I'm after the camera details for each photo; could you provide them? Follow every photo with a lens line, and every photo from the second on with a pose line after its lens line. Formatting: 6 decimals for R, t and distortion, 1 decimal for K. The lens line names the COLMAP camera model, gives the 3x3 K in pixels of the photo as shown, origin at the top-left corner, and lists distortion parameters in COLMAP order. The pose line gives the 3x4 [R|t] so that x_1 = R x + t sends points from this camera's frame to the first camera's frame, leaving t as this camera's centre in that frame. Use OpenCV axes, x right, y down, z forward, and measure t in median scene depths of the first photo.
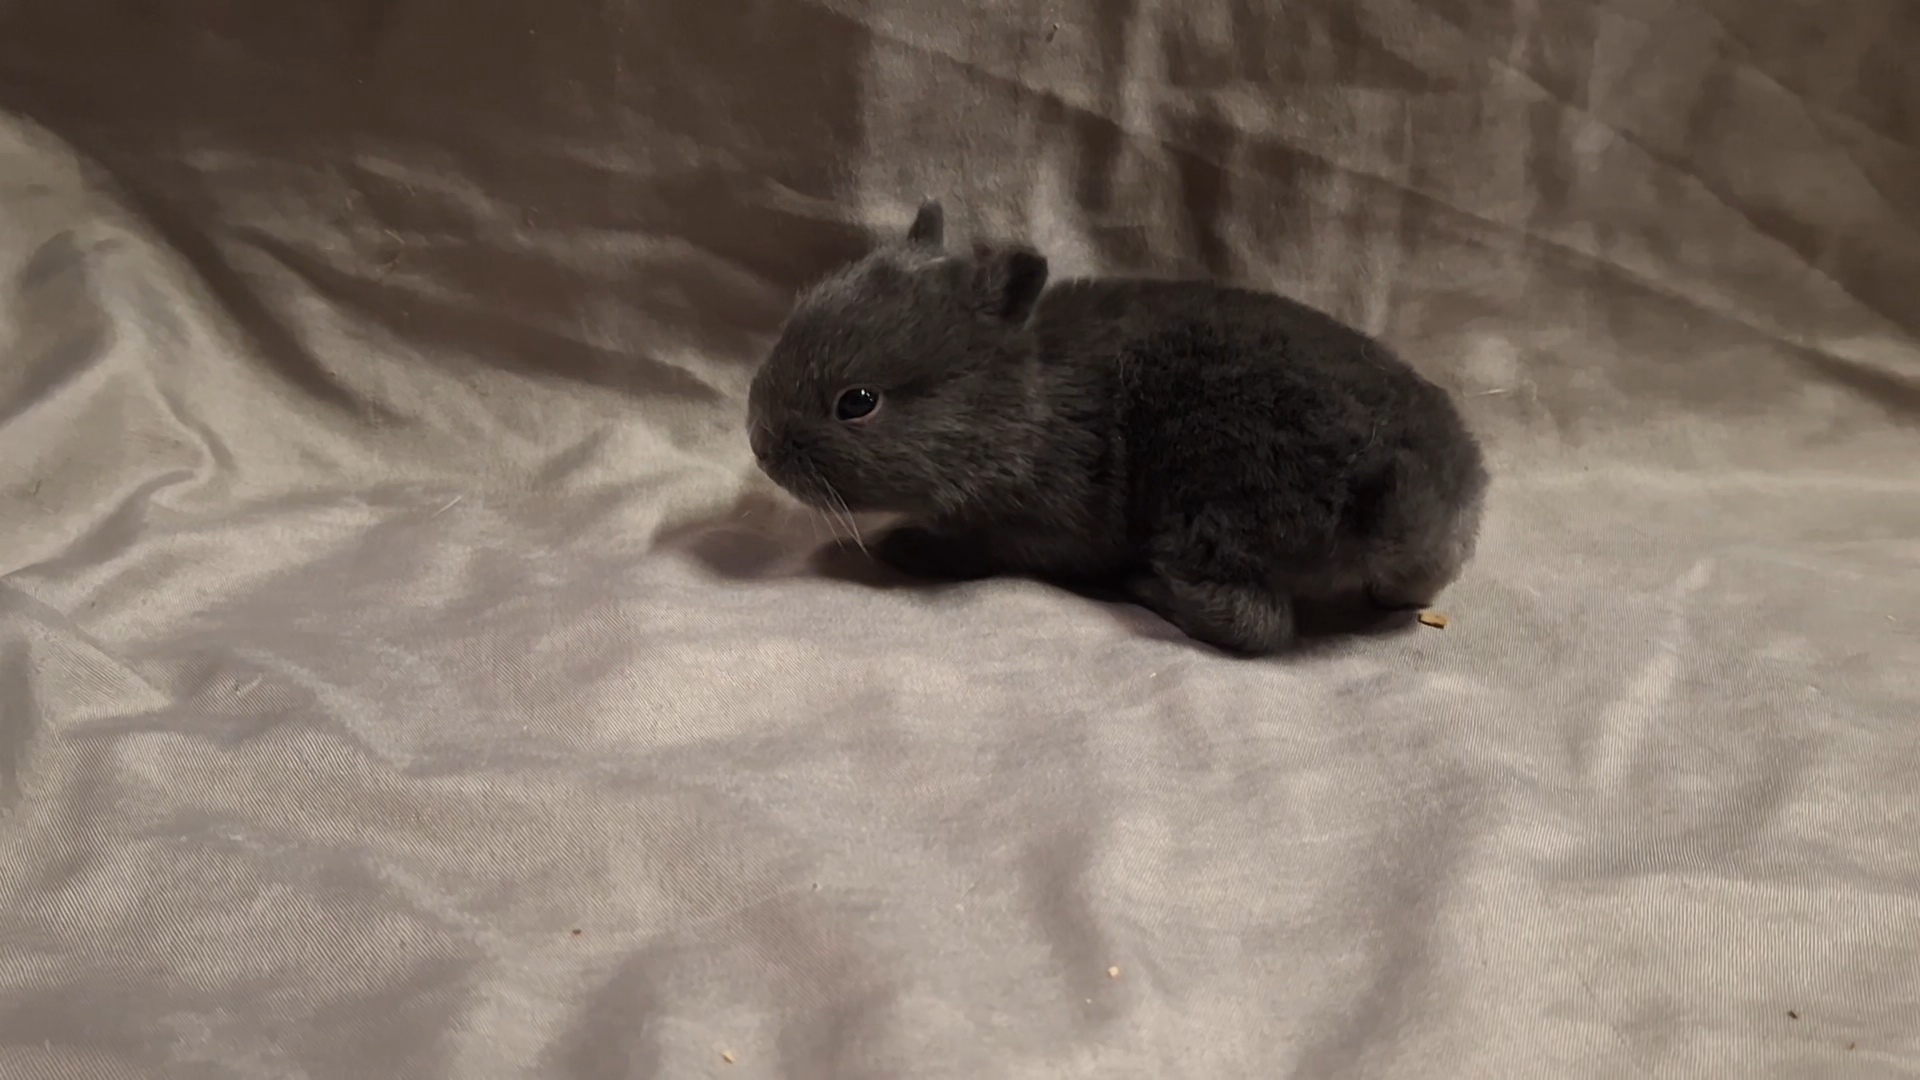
lens RADIAL K [[1535.7, 0, 960.0], [0, 1535.7, 540.0], [0, 0, 1]] dist [-0.003892, -0.001817]
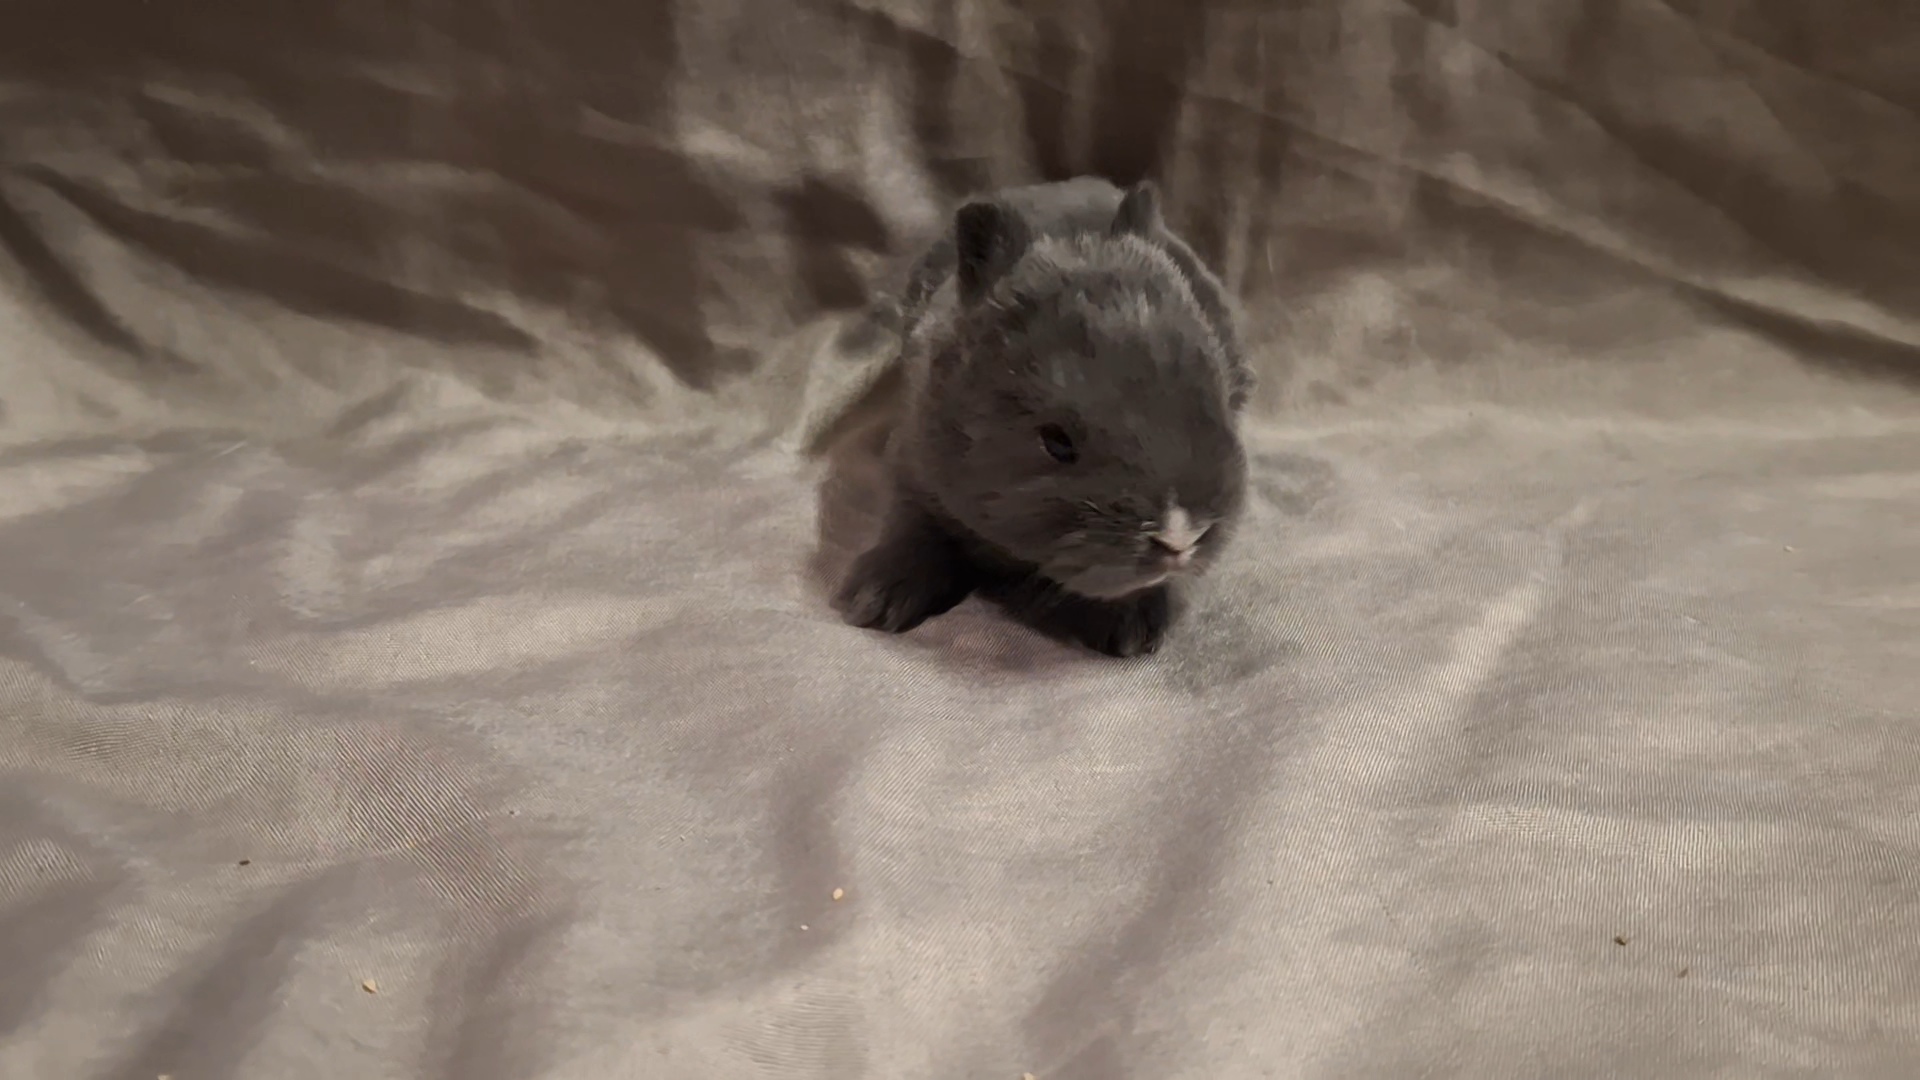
lens RADIAL K [[1535.7, 0, 960.0], [0, 1535.7, 540.0], [0, 0, 1]] dist [-0.003892, -0.001817]
pose [[0.999963, -0.003817, -0.007649, 0.112420], [0.003398, 0.998536, -0.053991, 0.080989], [0.007844, 0.053963, 0.998512, 0.079539]]
